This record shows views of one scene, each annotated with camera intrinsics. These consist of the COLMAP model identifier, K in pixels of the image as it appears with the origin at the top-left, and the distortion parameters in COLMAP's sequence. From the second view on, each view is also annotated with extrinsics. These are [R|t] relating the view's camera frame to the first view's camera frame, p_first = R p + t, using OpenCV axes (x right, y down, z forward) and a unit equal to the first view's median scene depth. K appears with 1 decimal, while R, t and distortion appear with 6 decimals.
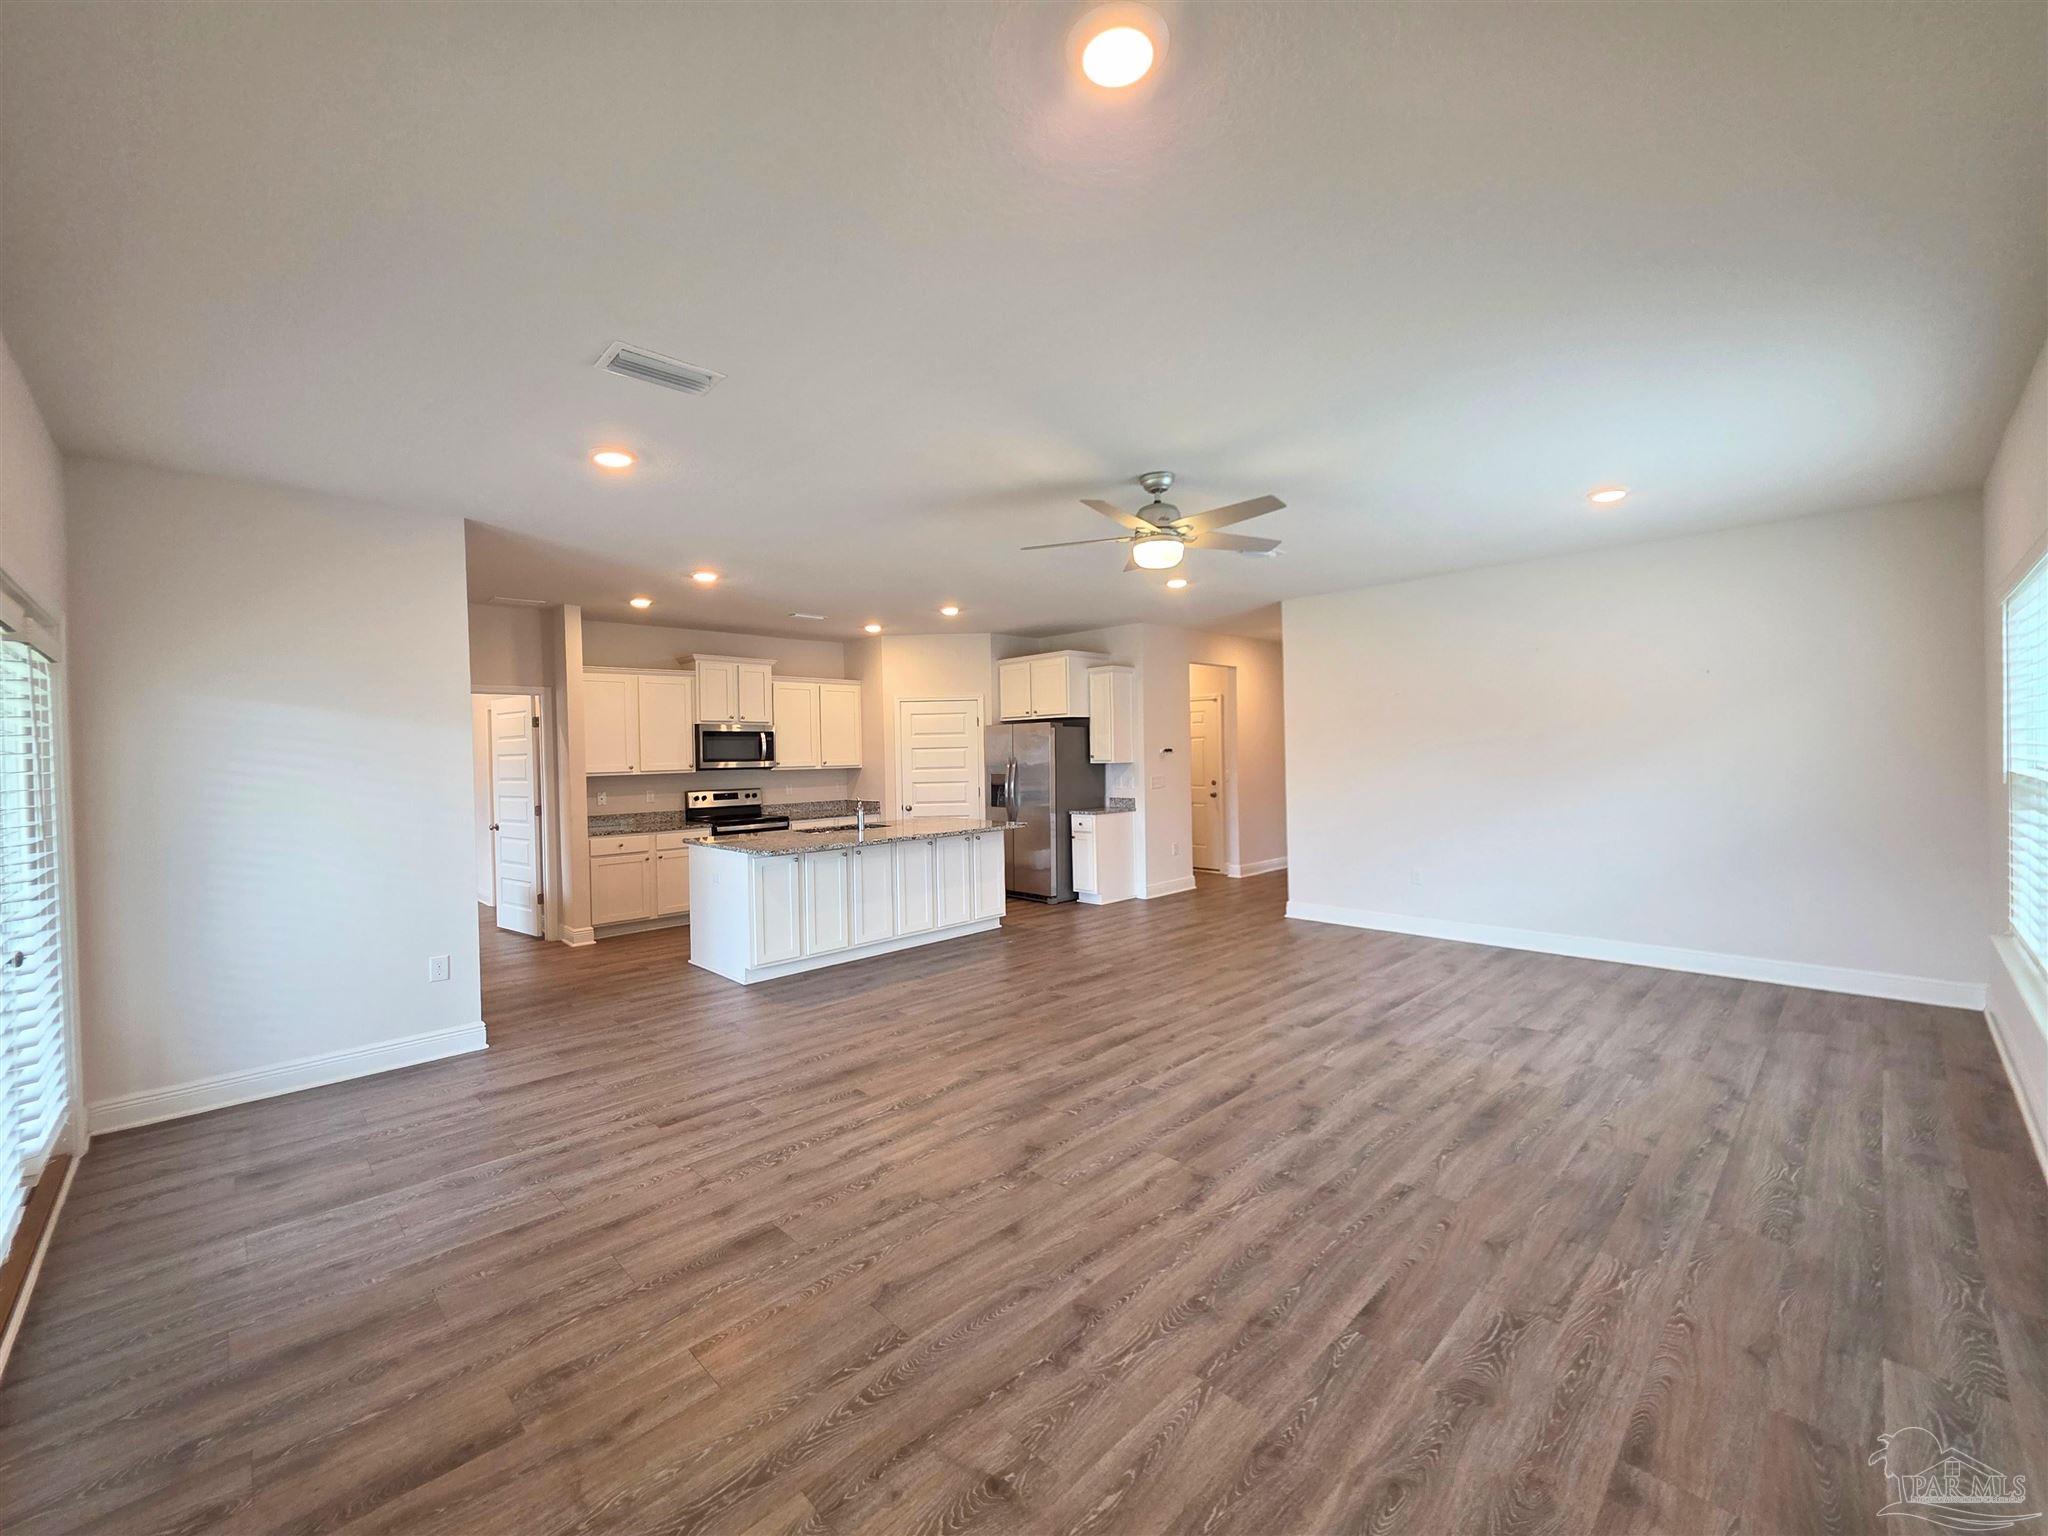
lens RADIAL K [[825.4, 0, 1010.1], [0, 825.4, 760.4], [0, 0, 1]] dist [0.008565, -0.000114]
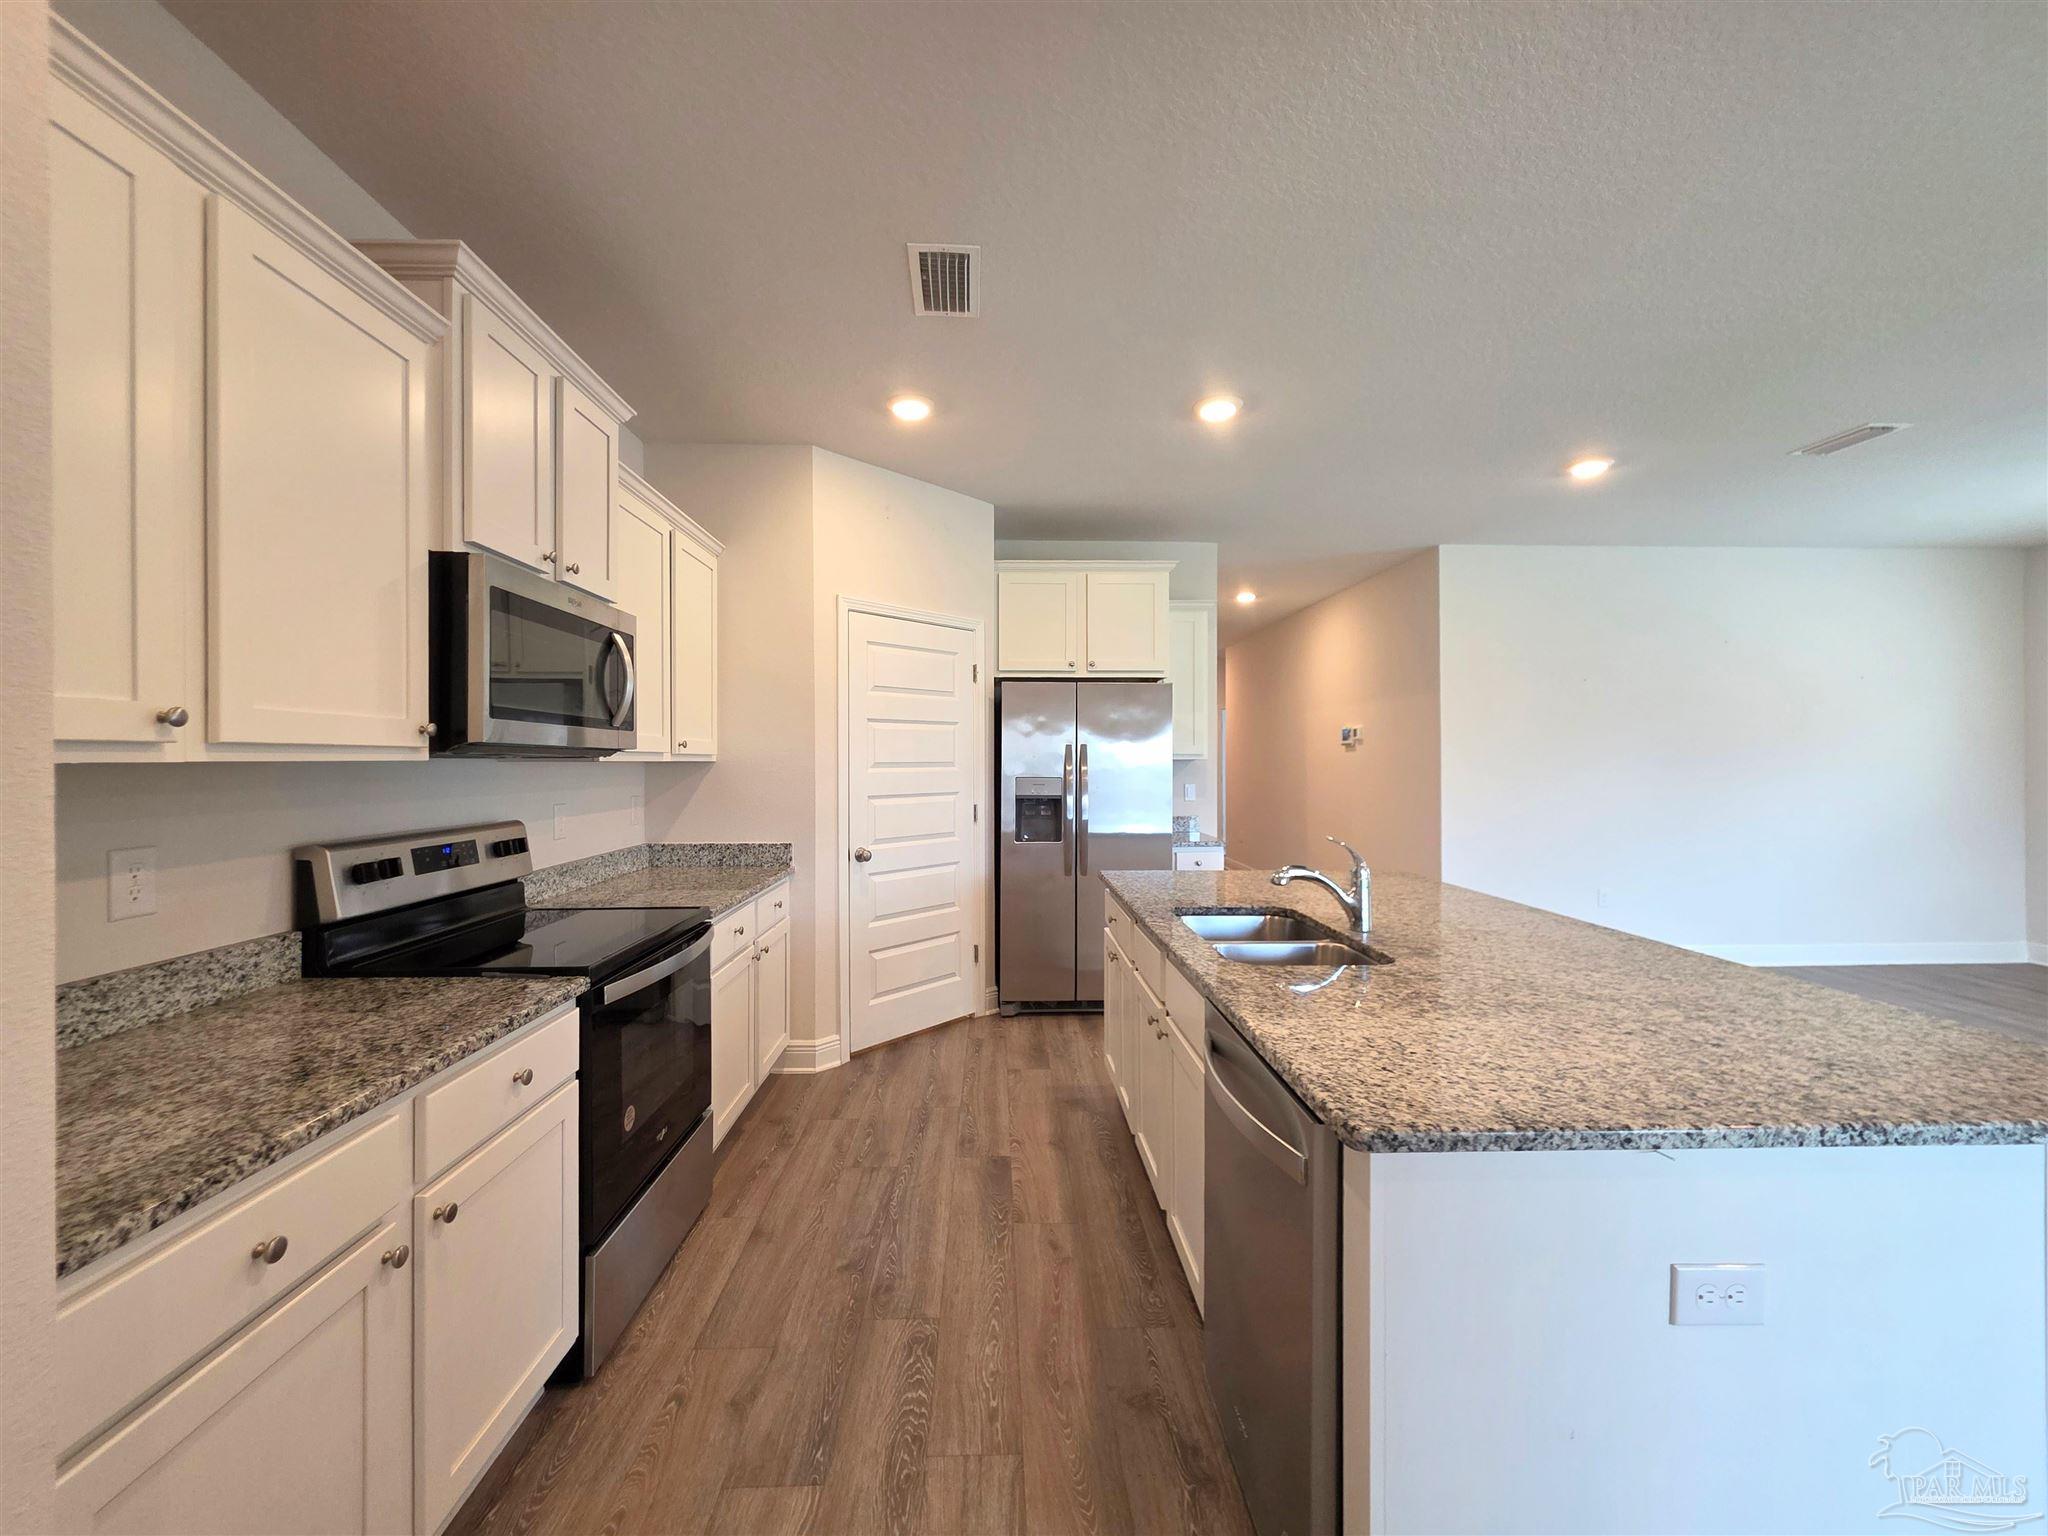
lens RADIAL K [[825.4, 0, 1010.1], [0, 825.4, 760.4], [0, 0, 1]] dist [0.008565, -0.000114]
pose [[0.653584, 0.019425, 0.756604, -0.638875], [-0.007827, 0.999791, -0.018907, 0.024442], [-0.756813, 0.006435, 0.653600, 1.033658]]
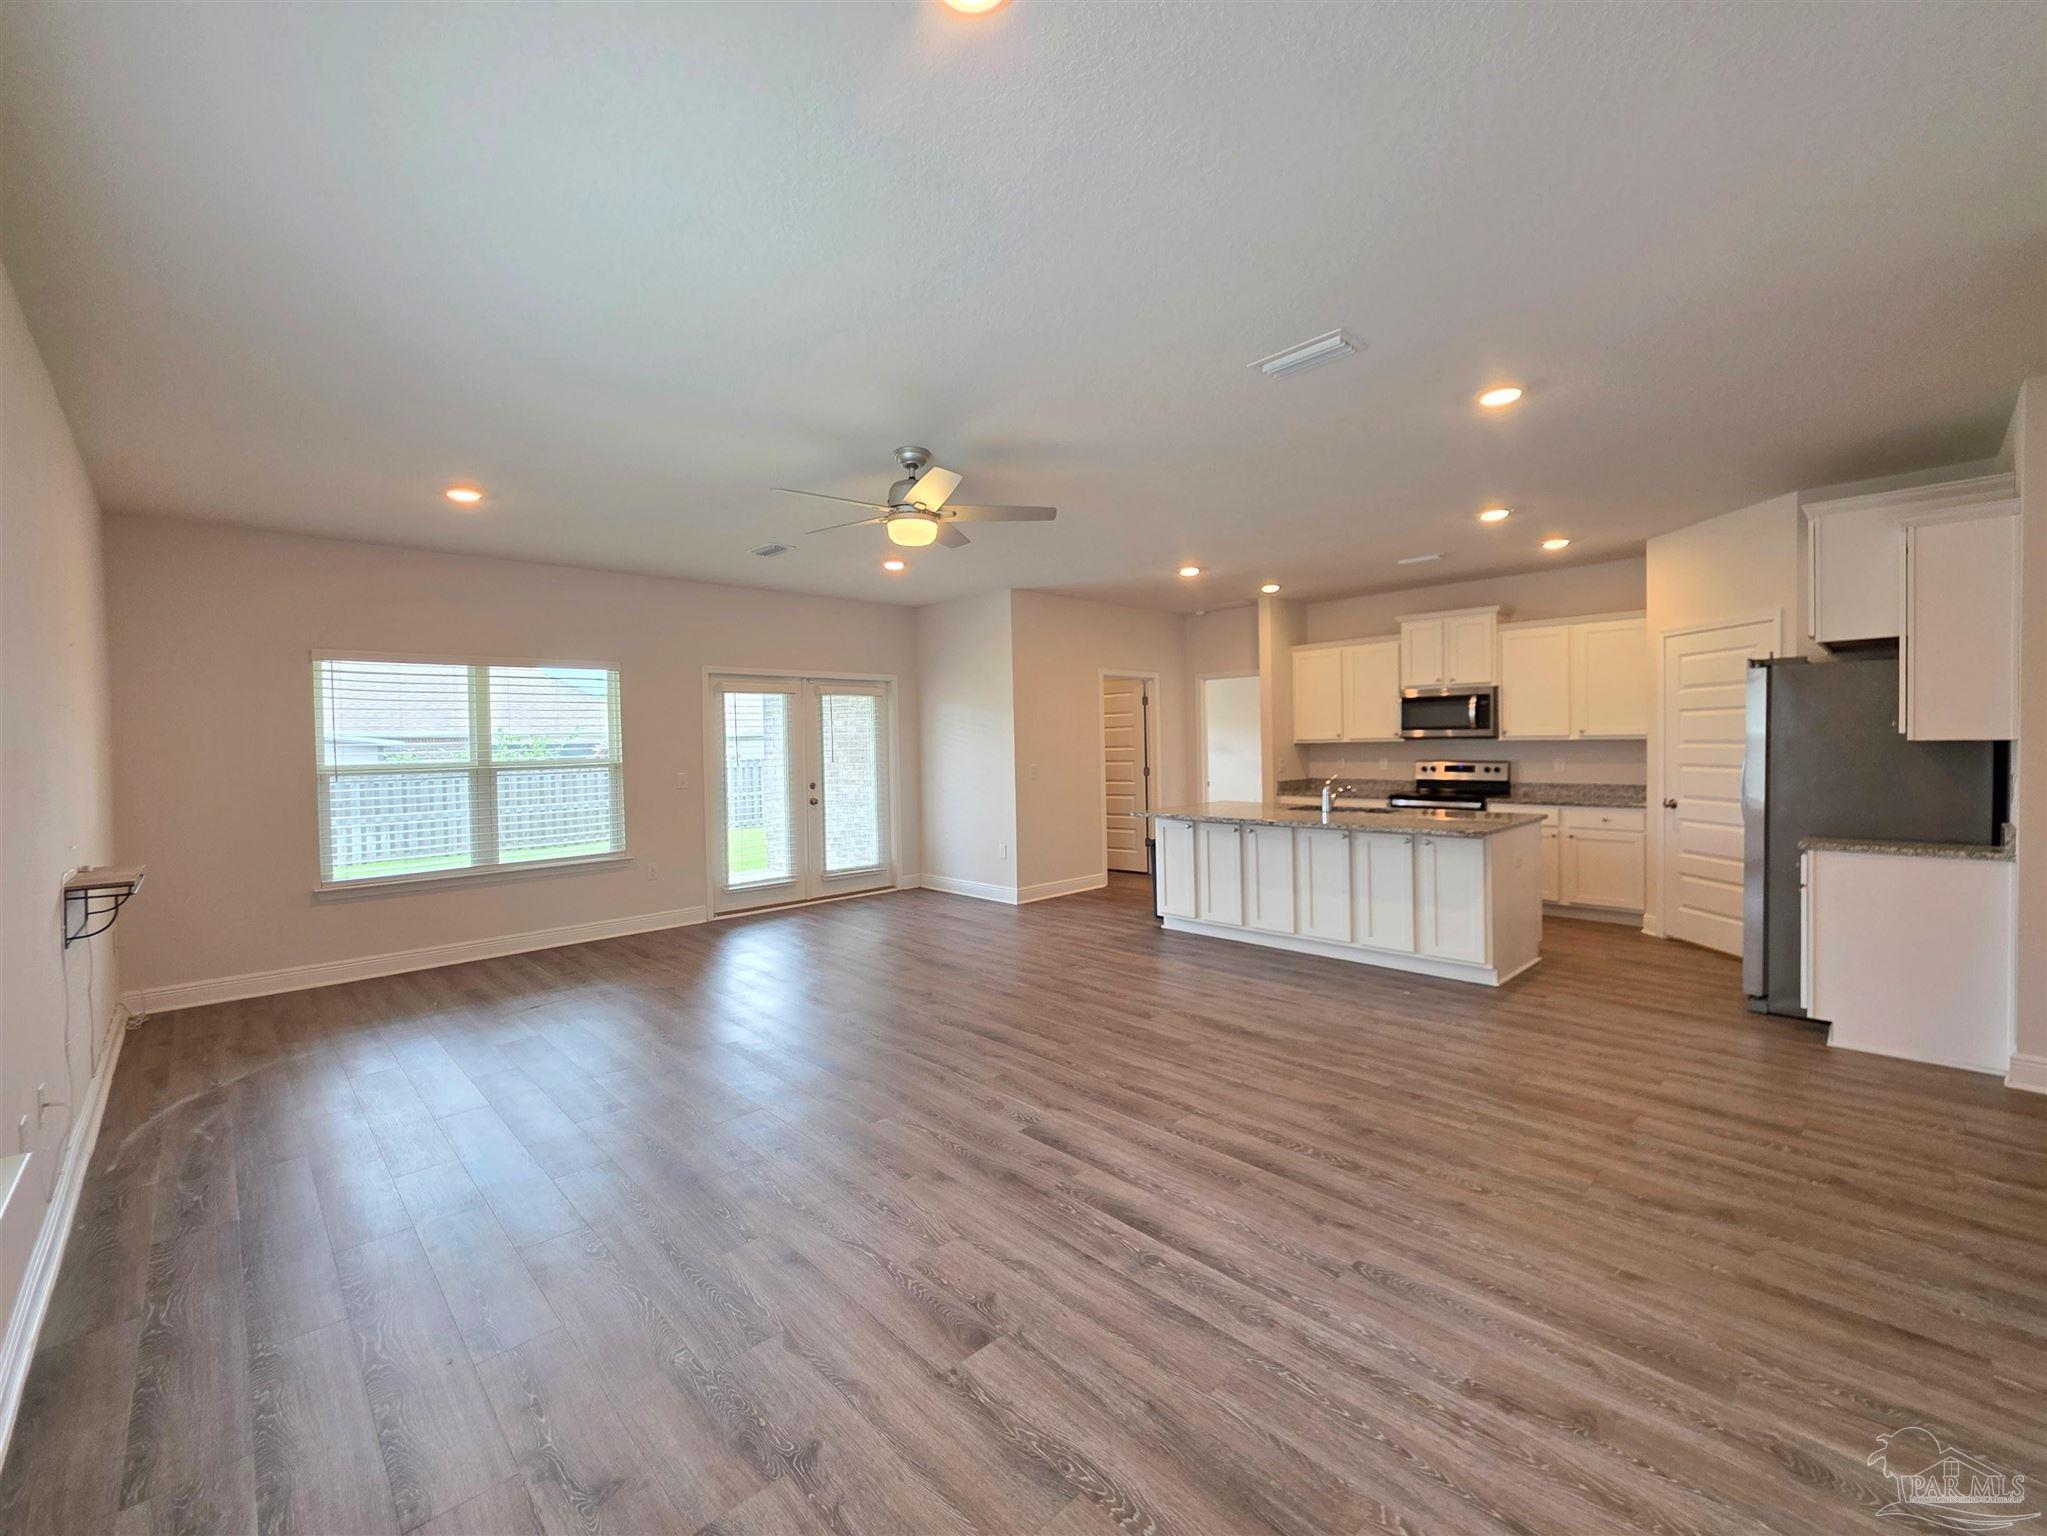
lens RADIAL K [[825.0, 0, 1009.6], [0, 825.0, 760.4], [0, 0, 1]] dist [0.008565, -0.000114]
pose [[0.007565, 0.043942, -0.999005, 0.807620], [0.012202, 0.998956, 0.044032, -0.015498], [0.999897, -0.012523, 0.007021, 0.766250]]
